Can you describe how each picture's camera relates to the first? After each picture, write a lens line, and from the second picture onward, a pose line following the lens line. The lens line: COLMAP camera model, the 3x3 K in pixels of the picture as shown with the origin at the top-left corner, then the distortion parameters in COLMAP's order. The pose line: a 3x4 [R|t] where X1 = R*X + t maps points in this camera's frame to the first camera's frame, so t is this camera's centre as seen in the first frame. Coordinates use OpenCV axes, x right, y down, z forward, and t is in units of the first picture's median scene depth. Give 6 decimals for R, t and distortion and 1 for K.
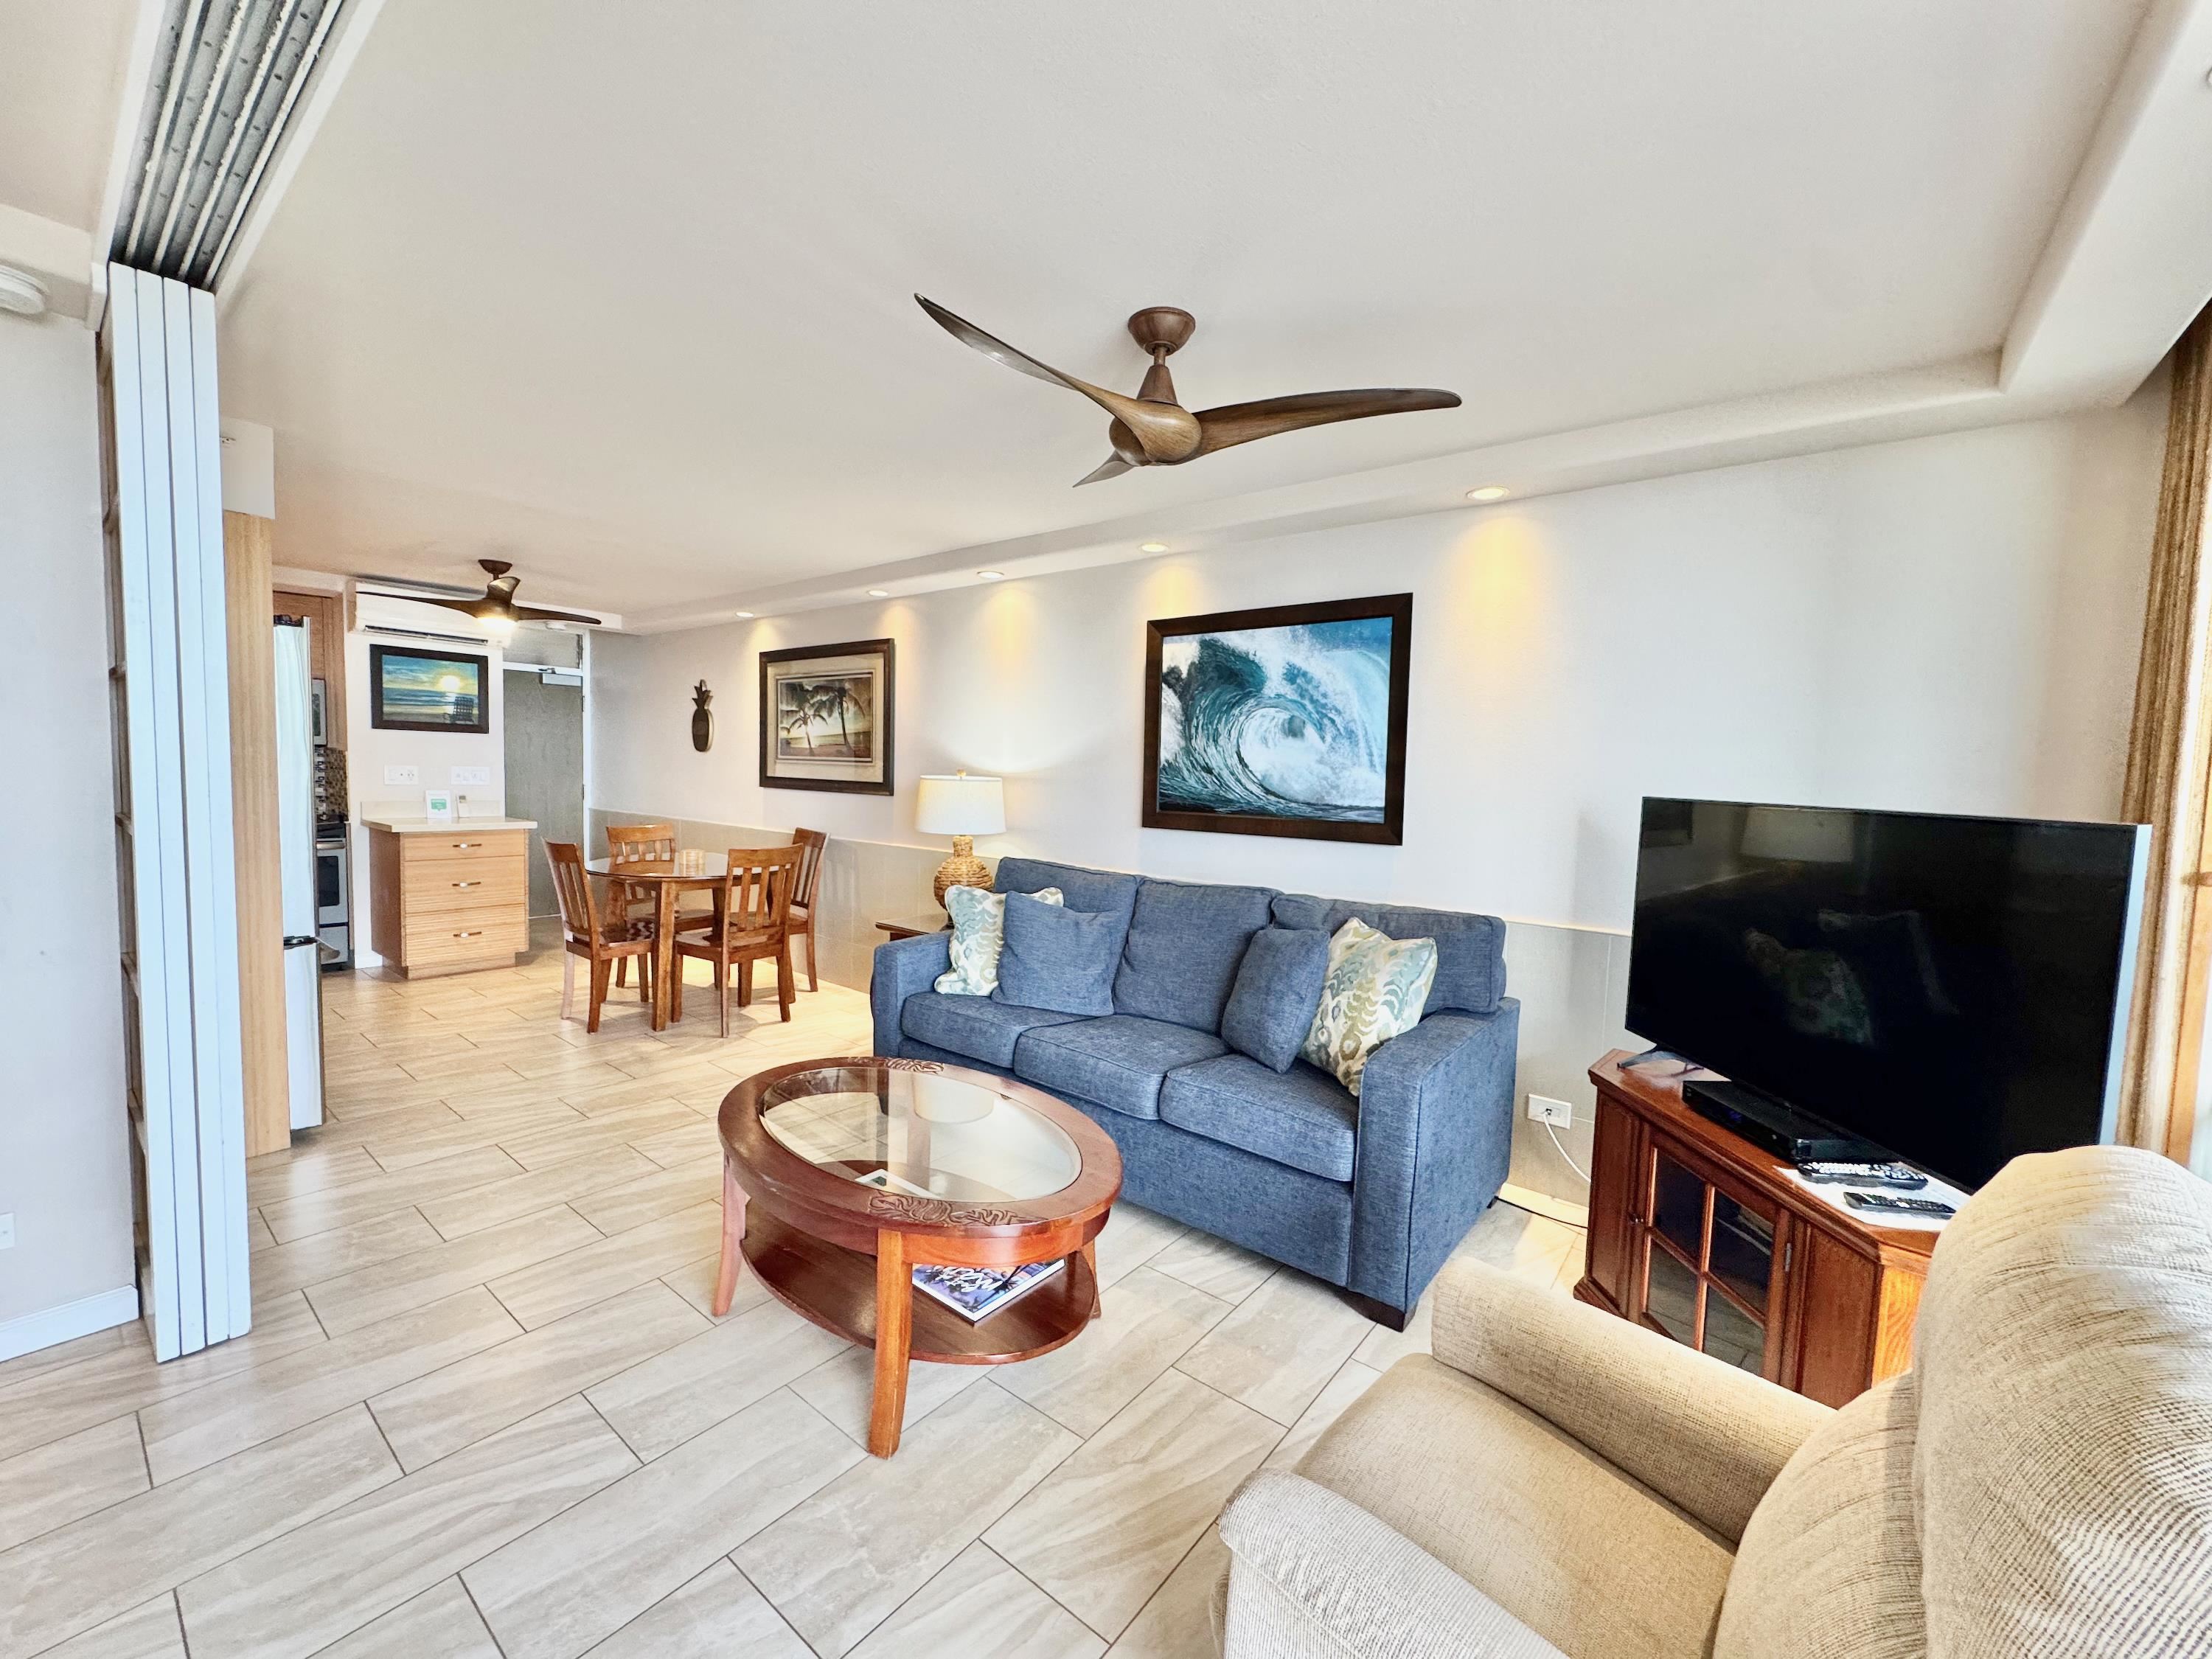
lens RADIAL K [[892.0, 0, 1106.0], [0, 892.0, 829.5], [0, 0, 1]] dist [-0.003744, -0.000164]
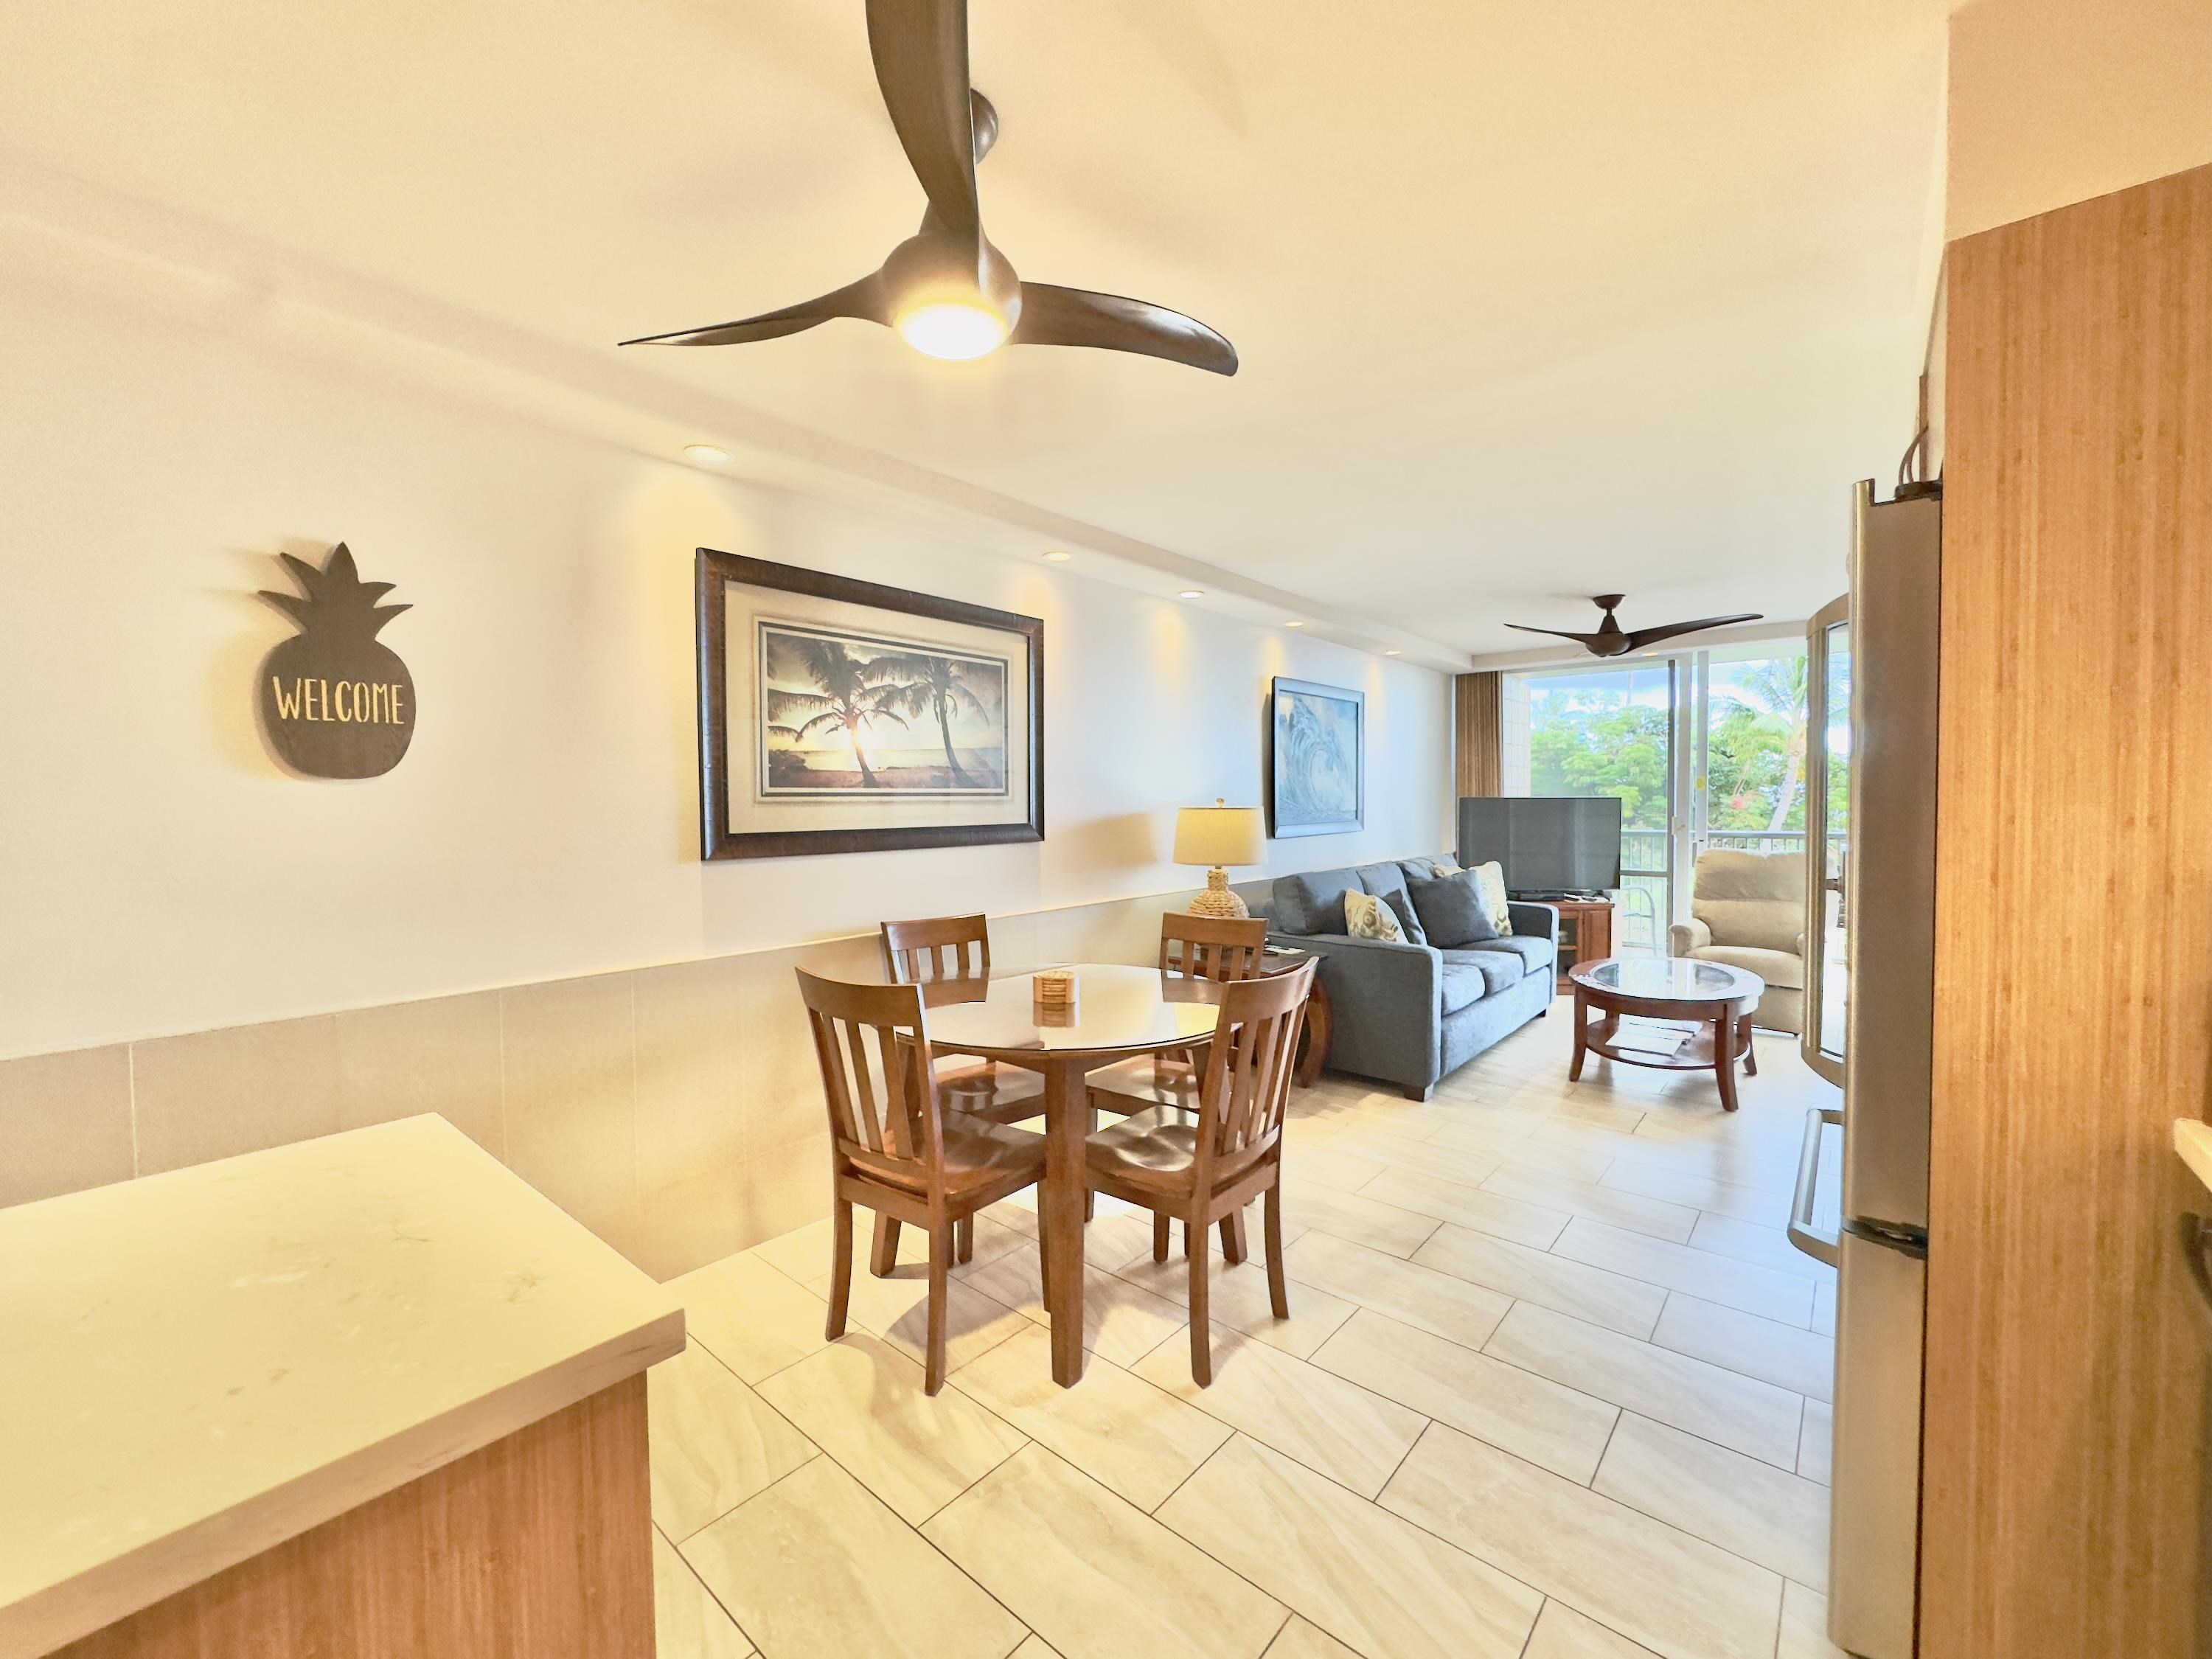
lens RADIAL K [[892.0, 0, 1106.0], [0, 892.0, 829.5], [0, 0, 1]] dist [-0.003744, -0.000164]
pose [[0.030987, -0.065702, 0.997358, -1.255968], [0.077013, 0.995028, 0.063156, -0.115520], [-0.996548, 0.074852, 0.035893, 1.224708]]
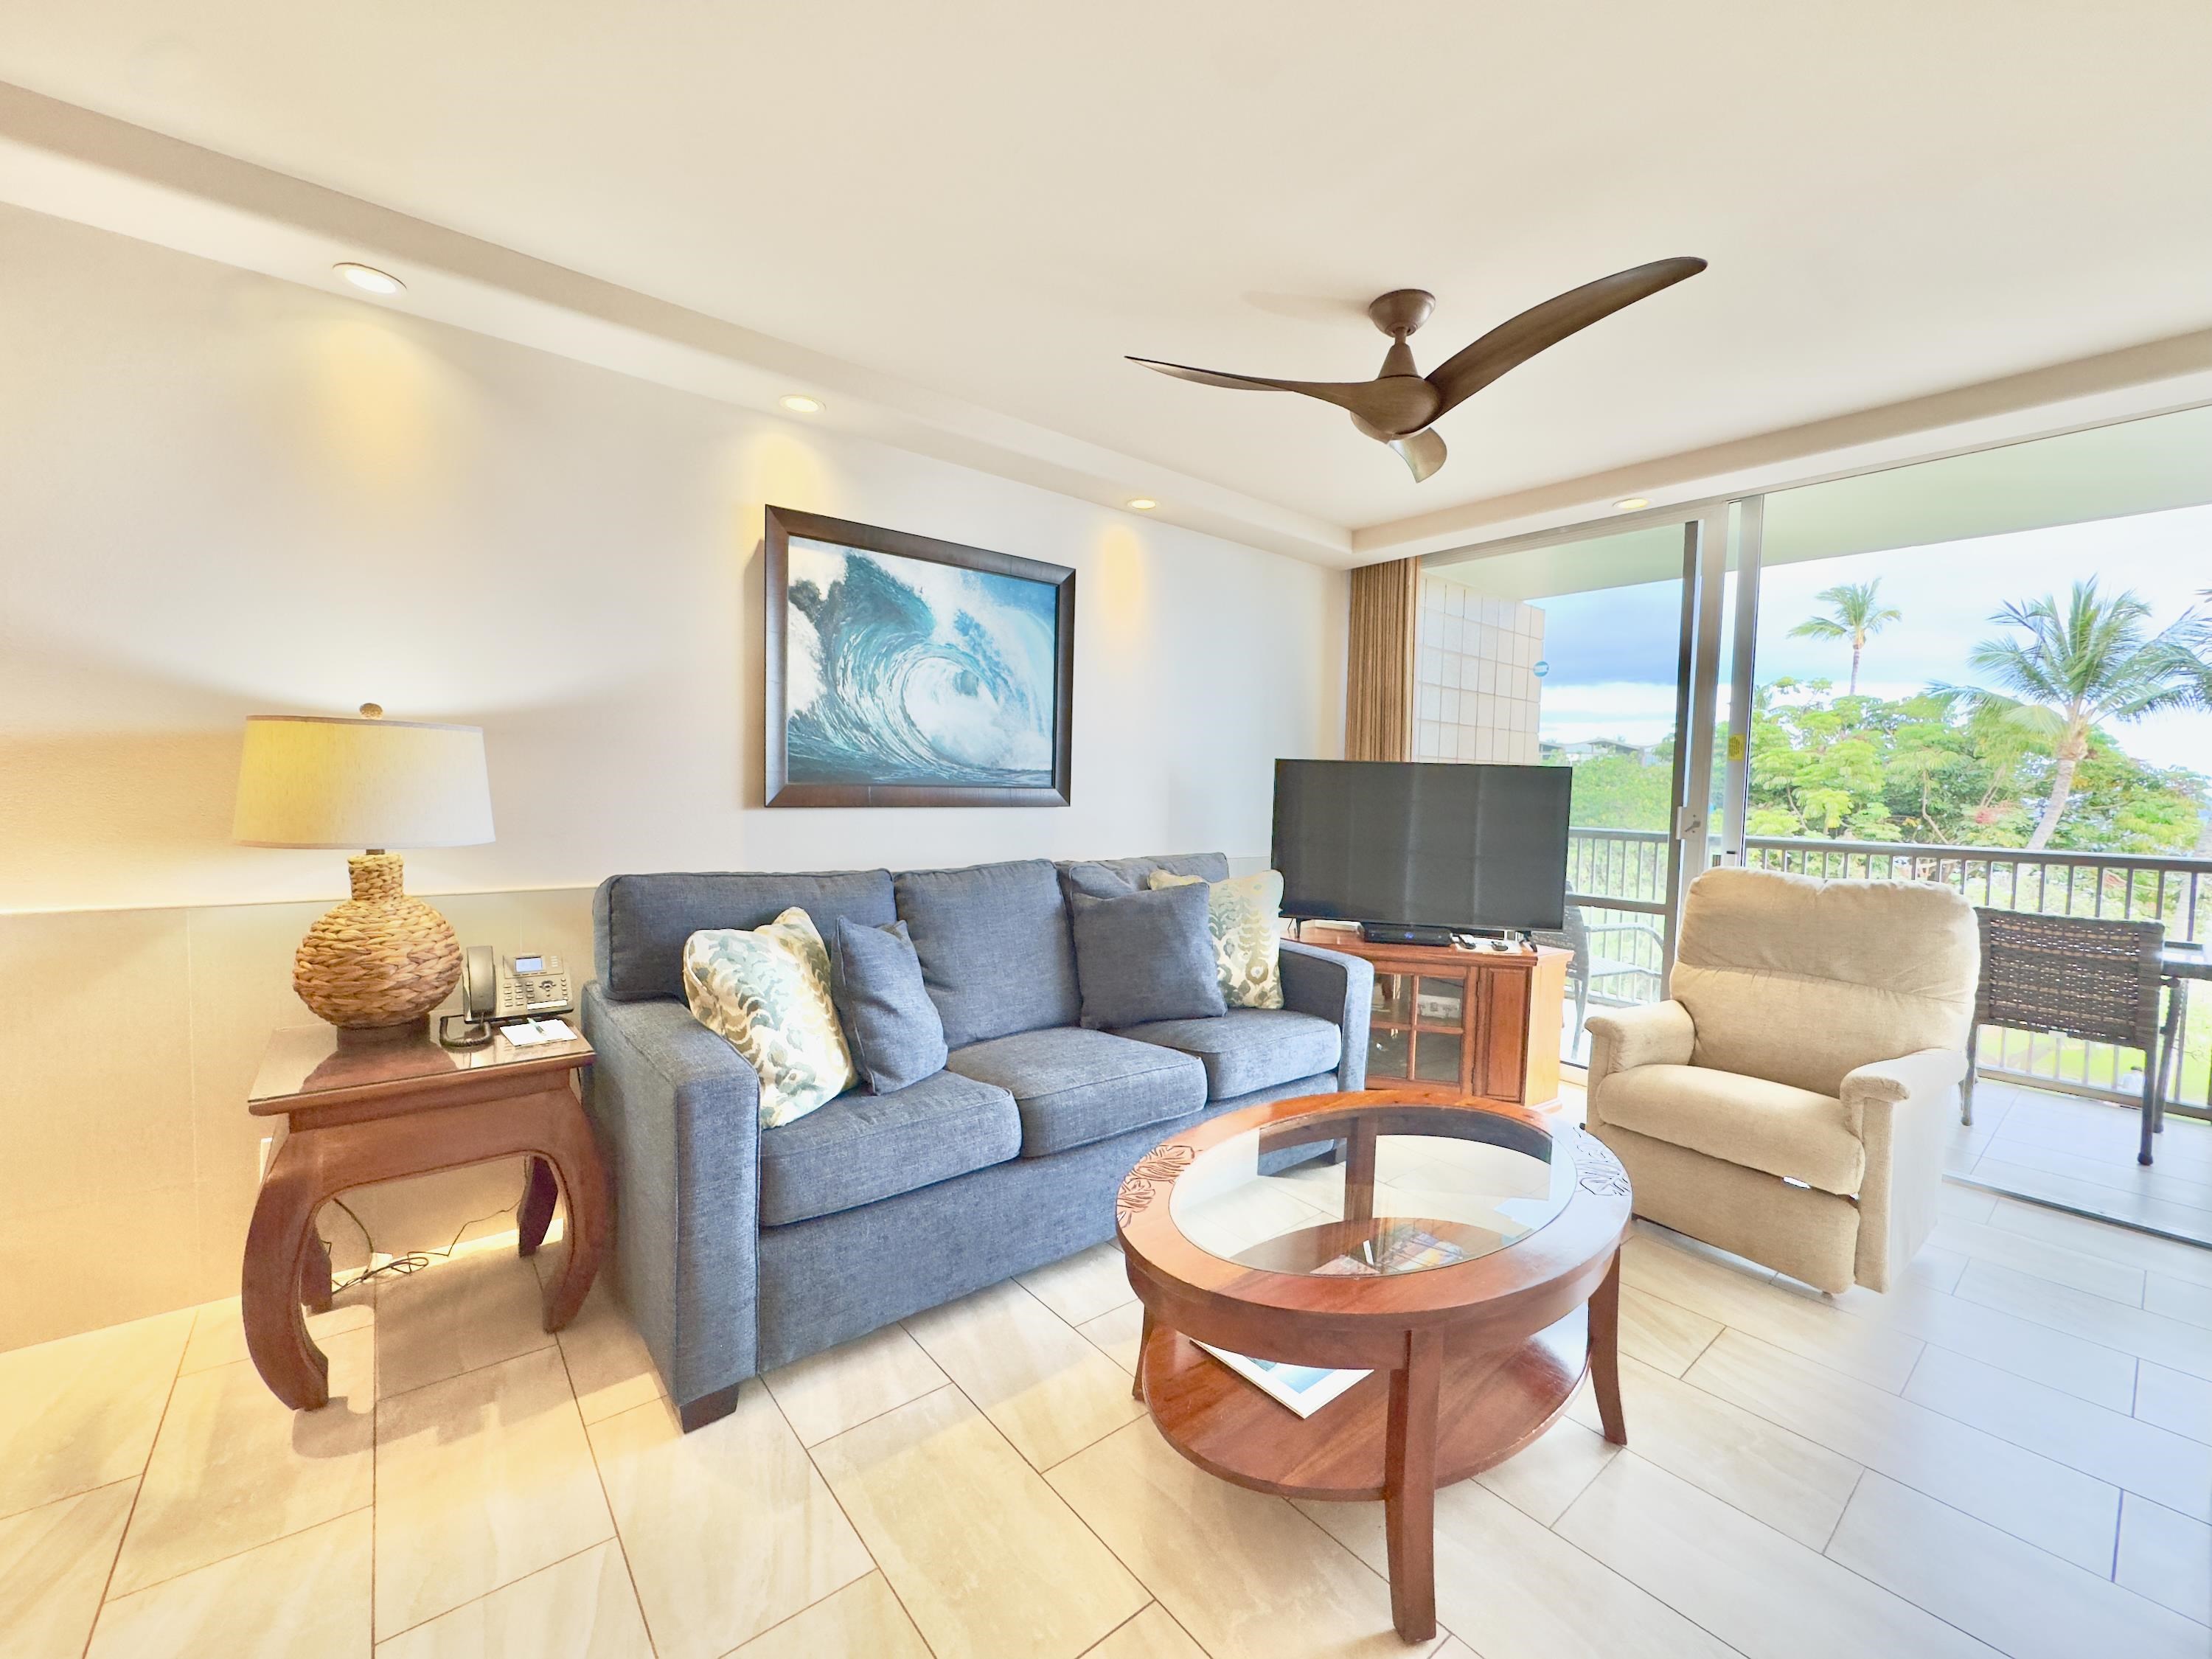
lens RADIAL K [[892.0, 0, 1106.0], [0, 892.0, 829.5], [0, 0, 1]] dist [-0.003744, -0.000164]
pose [[0.205728, -0.075639, 0.975682, -0.608985], [0.045778, 0.996661, 0.067613, -0.021124], [-0.977538, 0.030755, 0.208503, 0.639159]]
